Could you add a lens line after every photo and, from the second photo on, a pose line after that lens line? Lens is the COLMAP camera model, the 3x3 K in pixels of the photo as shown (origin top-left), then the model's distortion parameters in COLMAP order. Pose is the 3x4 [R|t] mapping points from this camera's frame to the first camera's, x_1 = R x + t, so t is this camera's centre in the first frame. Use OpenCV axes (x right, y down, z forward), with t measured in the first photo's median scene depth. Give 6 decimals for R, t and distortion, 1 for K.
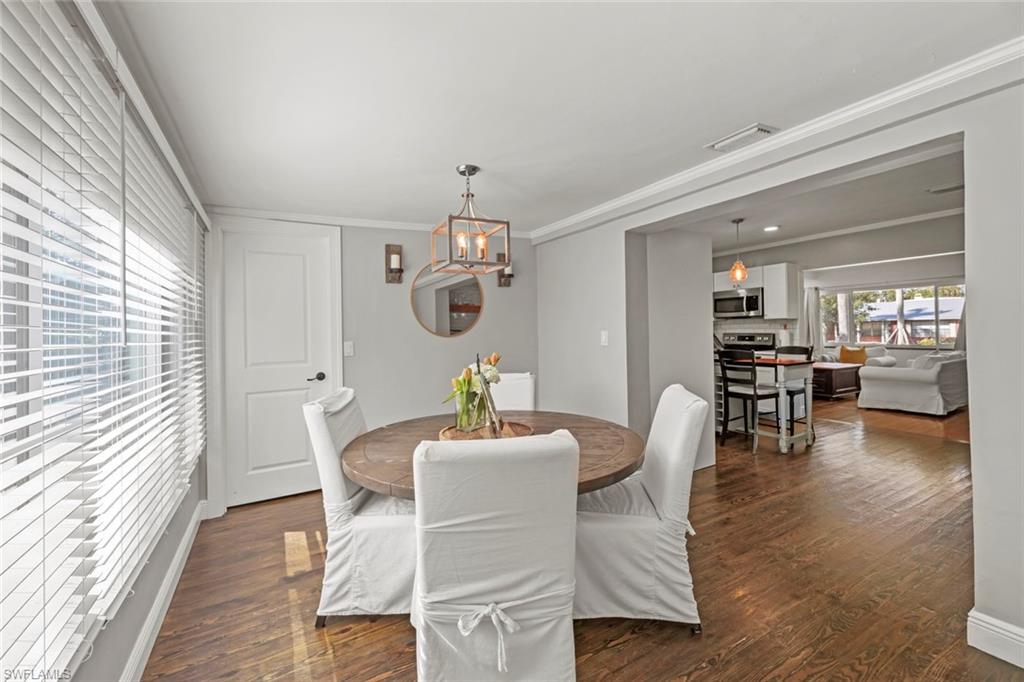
lens RADIAL K [[409.1, 0, 513.6], [0, 409.1, 332.7], [0, 0, 1]] dist [0.000994, -0.000751]
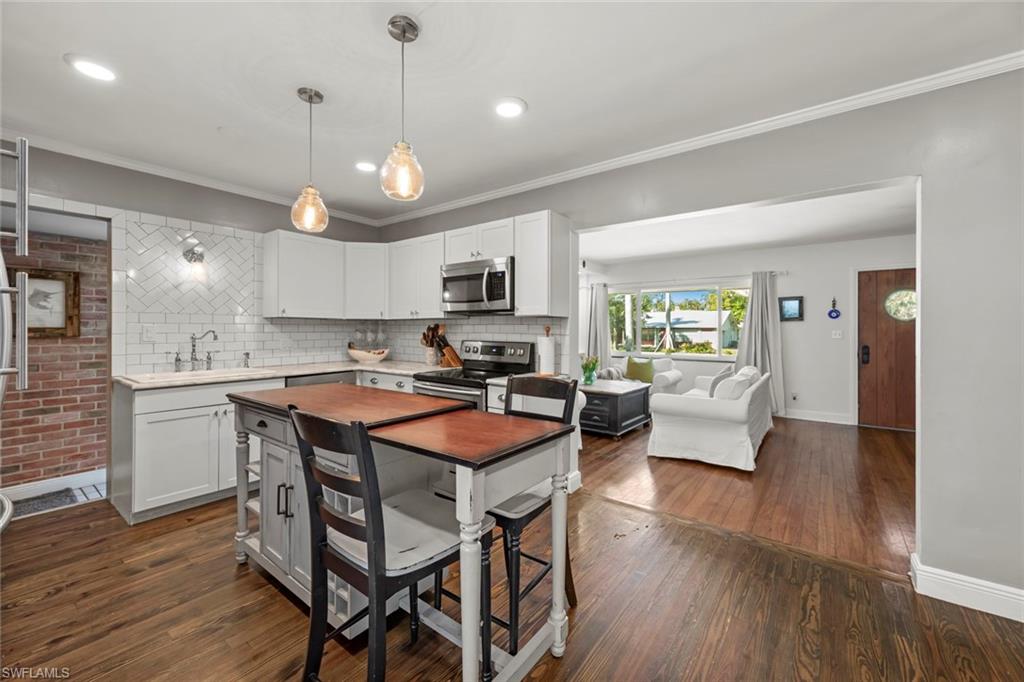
lens RADIAL K [[409.1, 0, 512.2], [0, 409.1, 330.8], [0, 0, 1]] dist [0.000994, -0.000751]
pose [[0.920224, 0.021584, 0.390797, 0.385150], [-0.019957, 0.999767, -0.008225, -0.009174], [-0.390884, -0.000230, 0.920440, 0.488590]]
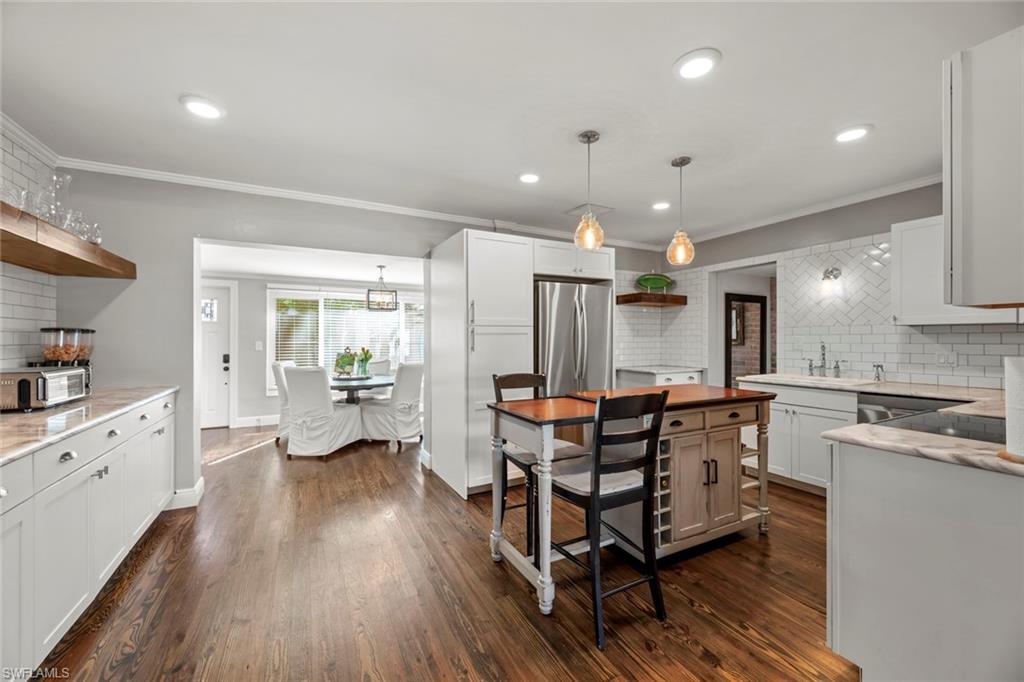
lens RADIAL K [[409.1, 0, 506.1], [0, 409.1, 340.0], [0, 0, 1]] dist [0.000994, -0.000751]
pose [[-0.046619, 0.021136, -0.998689, 0.829856], [-0.004093, 0.999764, 0.021350, -0.017941], [0.998904, 0.005083, -0.046521, 0.701531]]
